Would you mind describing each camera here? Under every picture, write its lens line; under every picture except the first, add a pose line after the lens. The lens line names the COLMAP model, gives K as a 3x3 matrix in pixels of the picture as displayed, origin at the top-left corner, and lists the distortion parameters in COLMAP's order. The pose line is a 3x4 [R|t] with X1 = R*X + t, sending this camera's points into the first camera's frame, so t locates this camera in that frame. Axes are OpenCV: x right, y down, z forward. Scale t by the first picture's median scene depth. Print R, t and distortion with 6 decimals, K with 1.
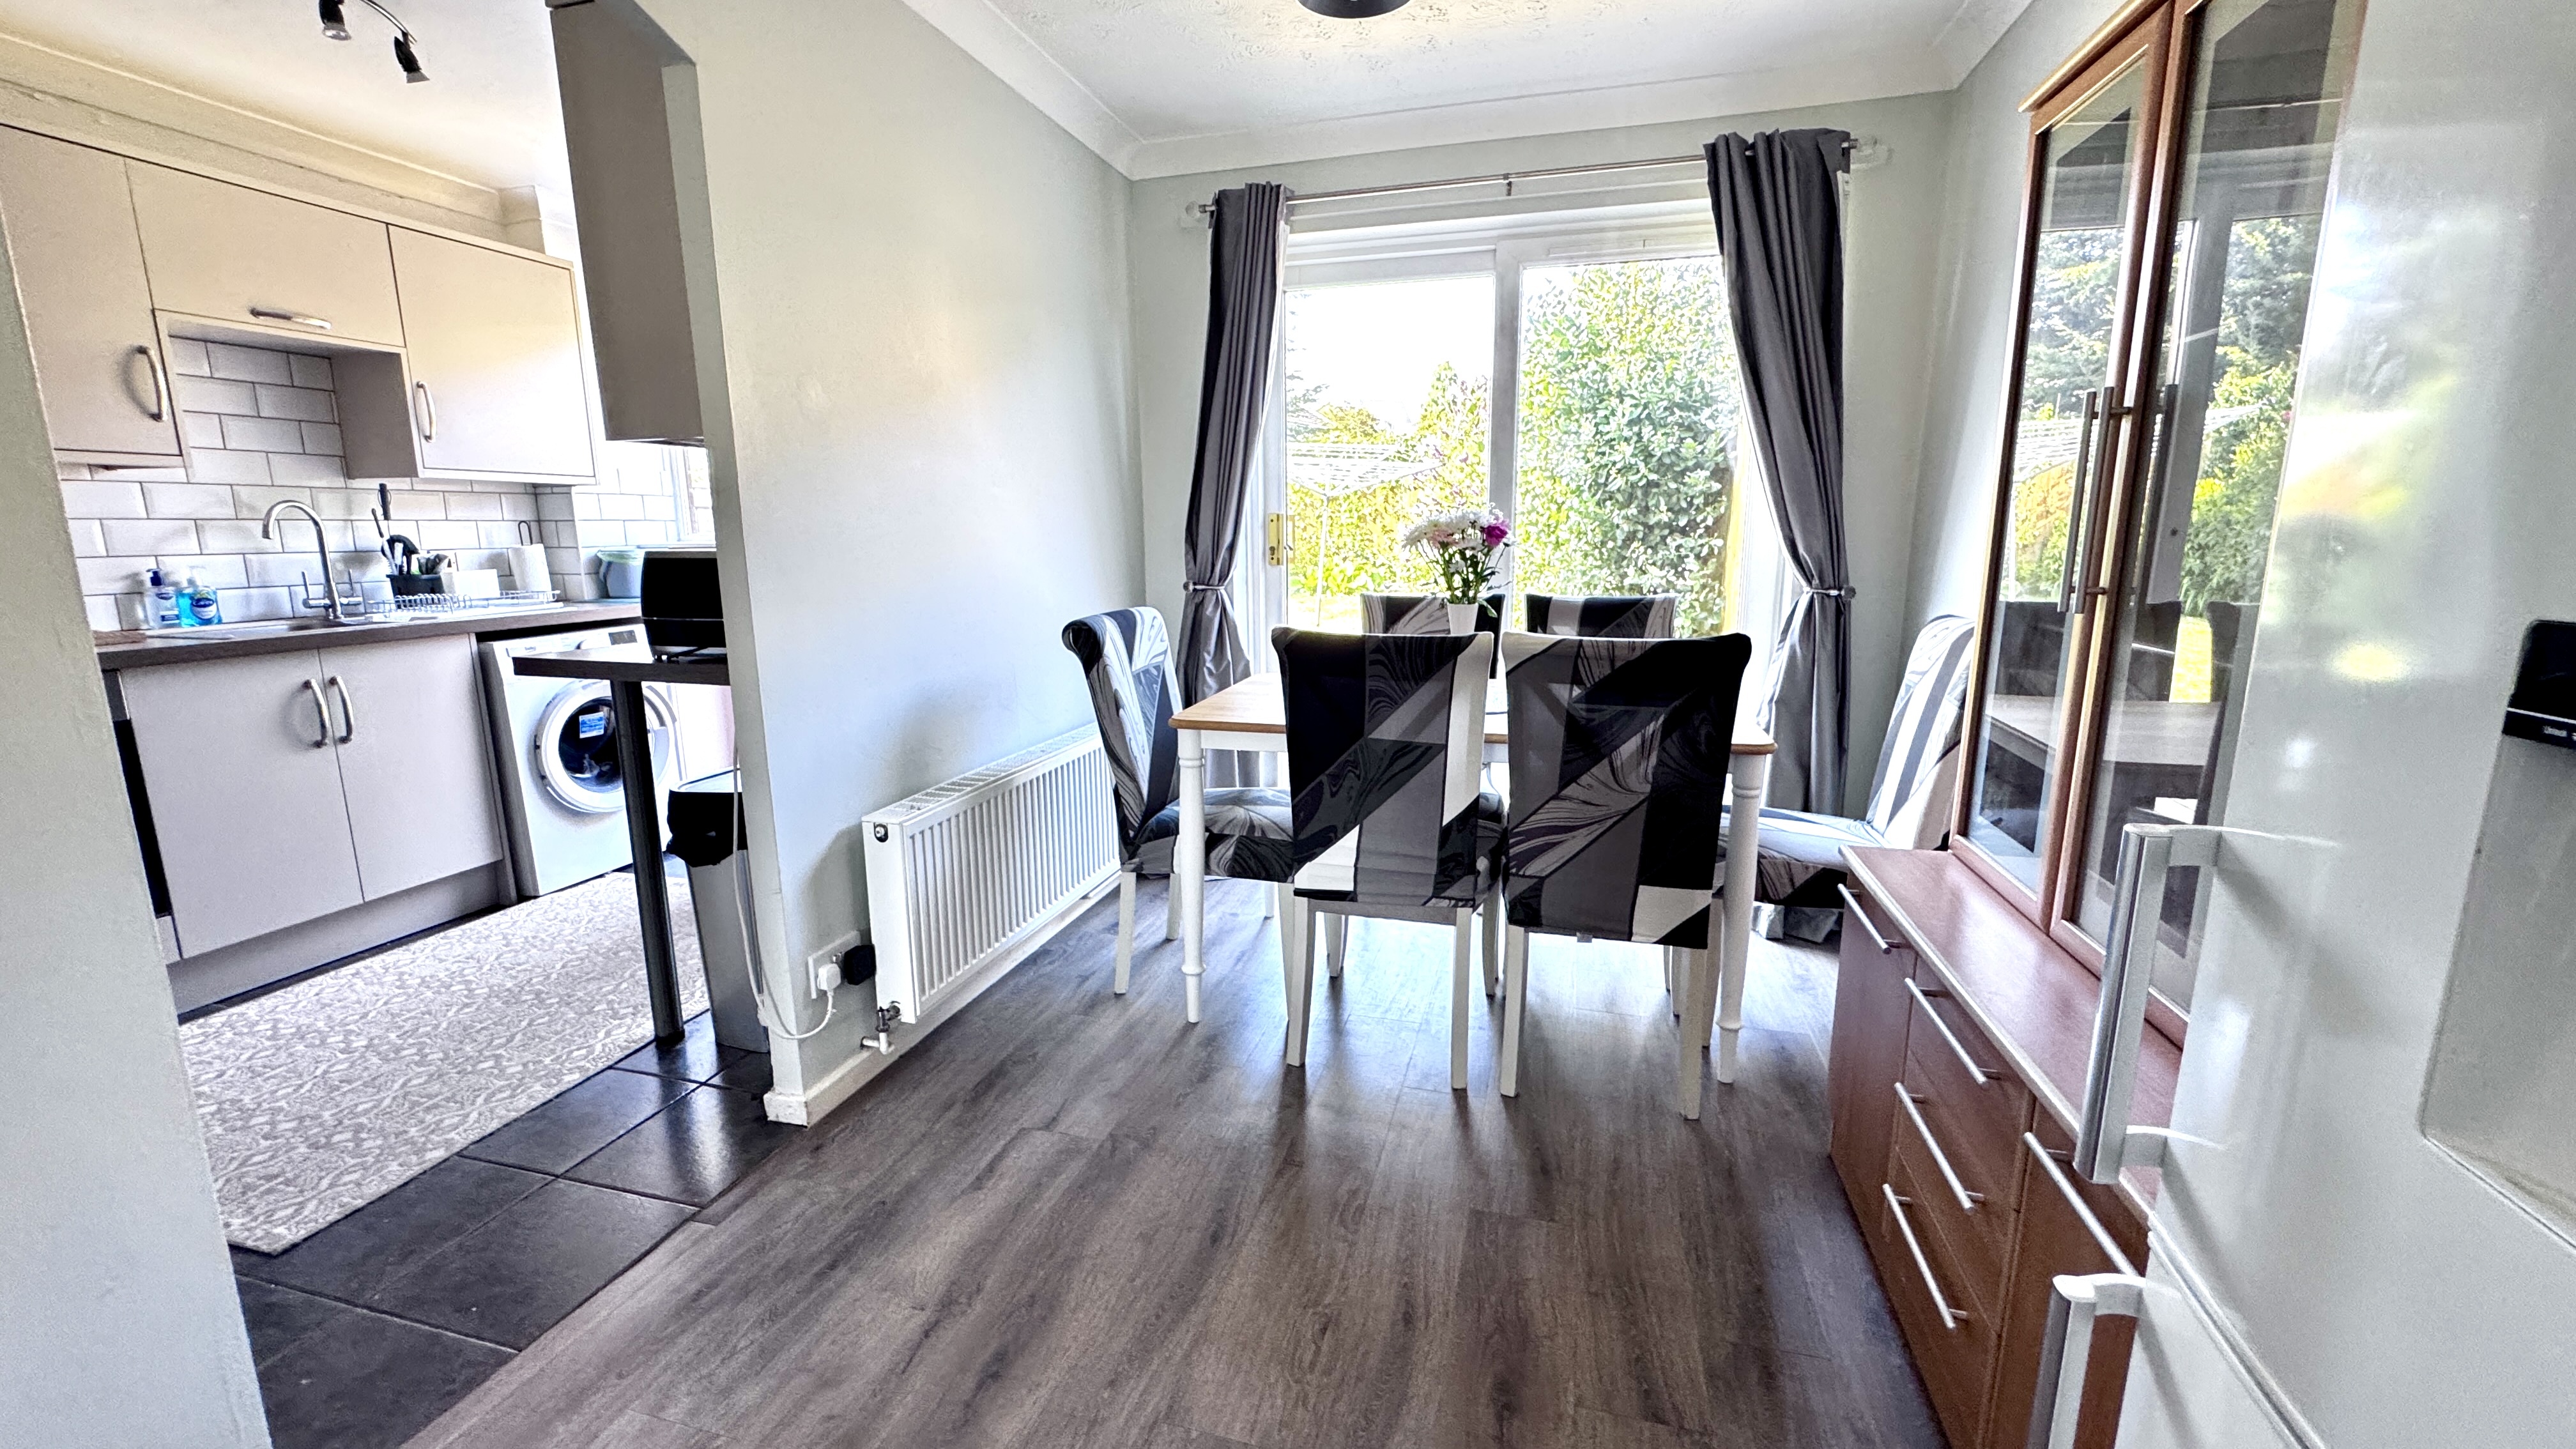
lens RADIAL K [[1035.0, 0, 1288.6], [0, 1035.0, 720.5], [0, 0, 1]] dist [-0.001366, -0.000193]
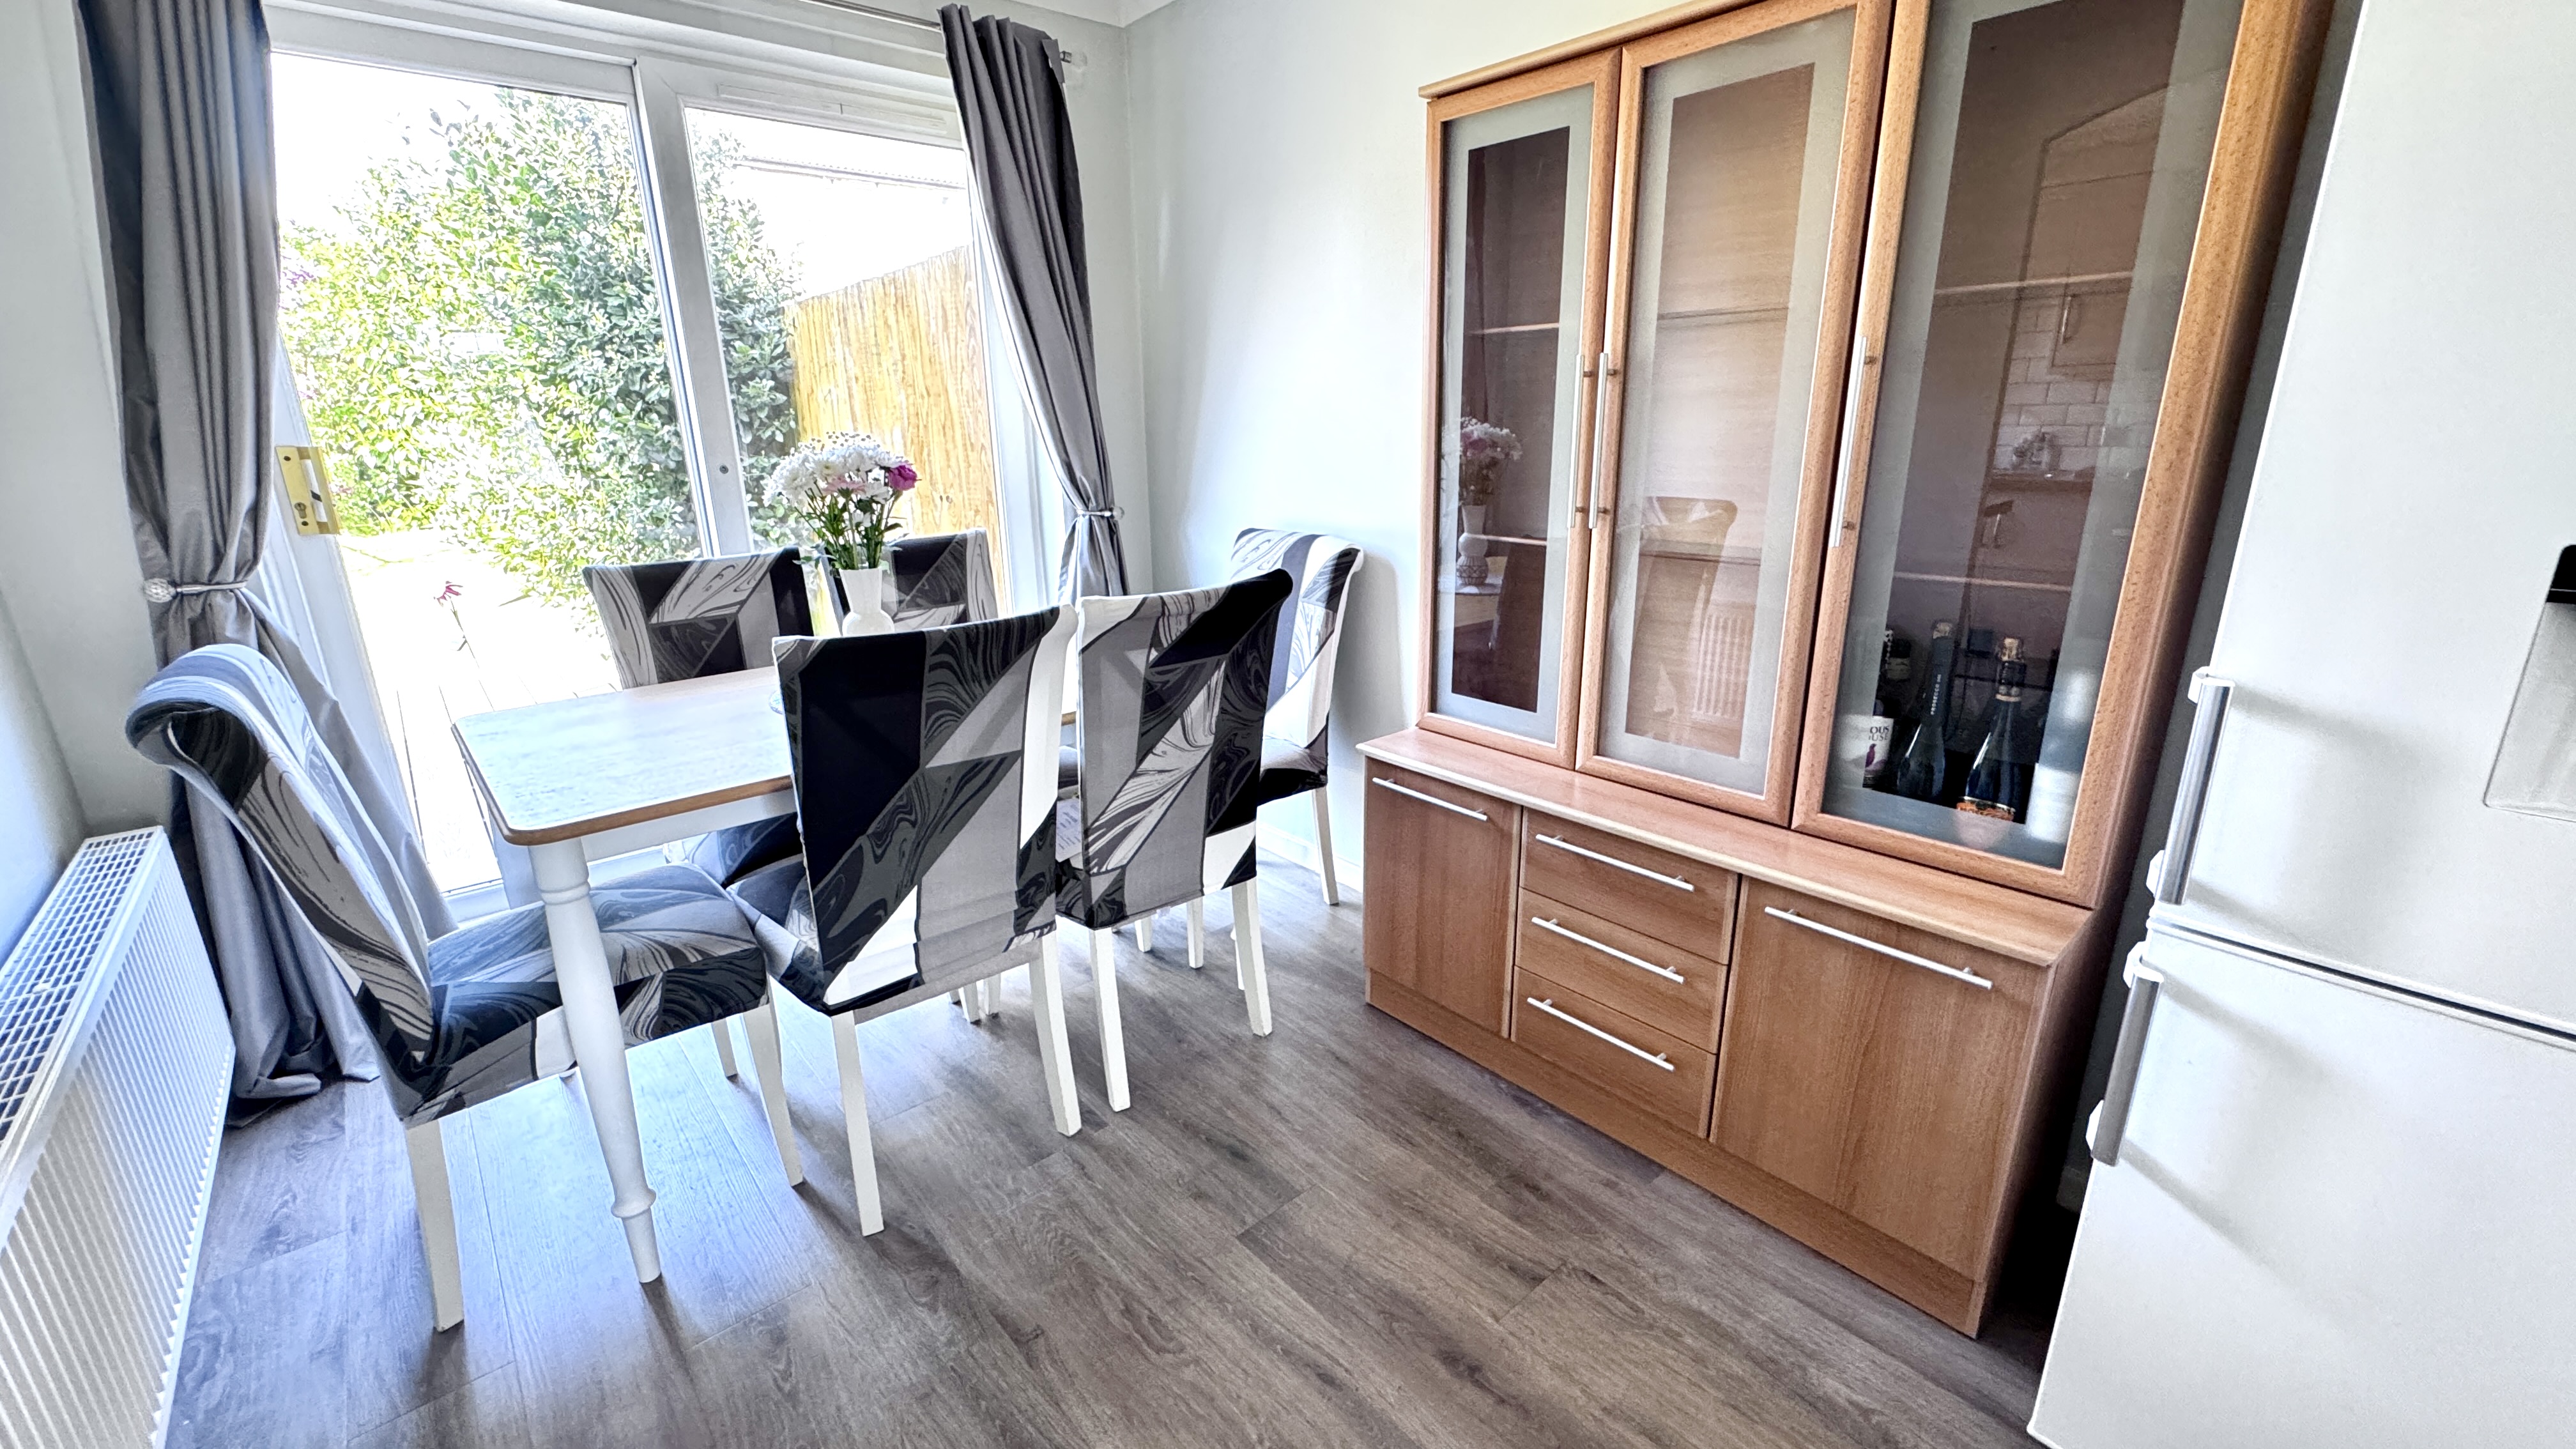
lens RADIAL K [[1035.0, 0, 1288.6], [0, 1035.0, 720.5], [0, 0, 1]] dist [-0.001366, -0.000193]
pose [[0.549704, -0.235206, 0.801563, -0.322272], [0.163990, 0.971256, 0.172537, -0.089622], [-0.819105, 0.036605, 0.572475, 0.327273]]
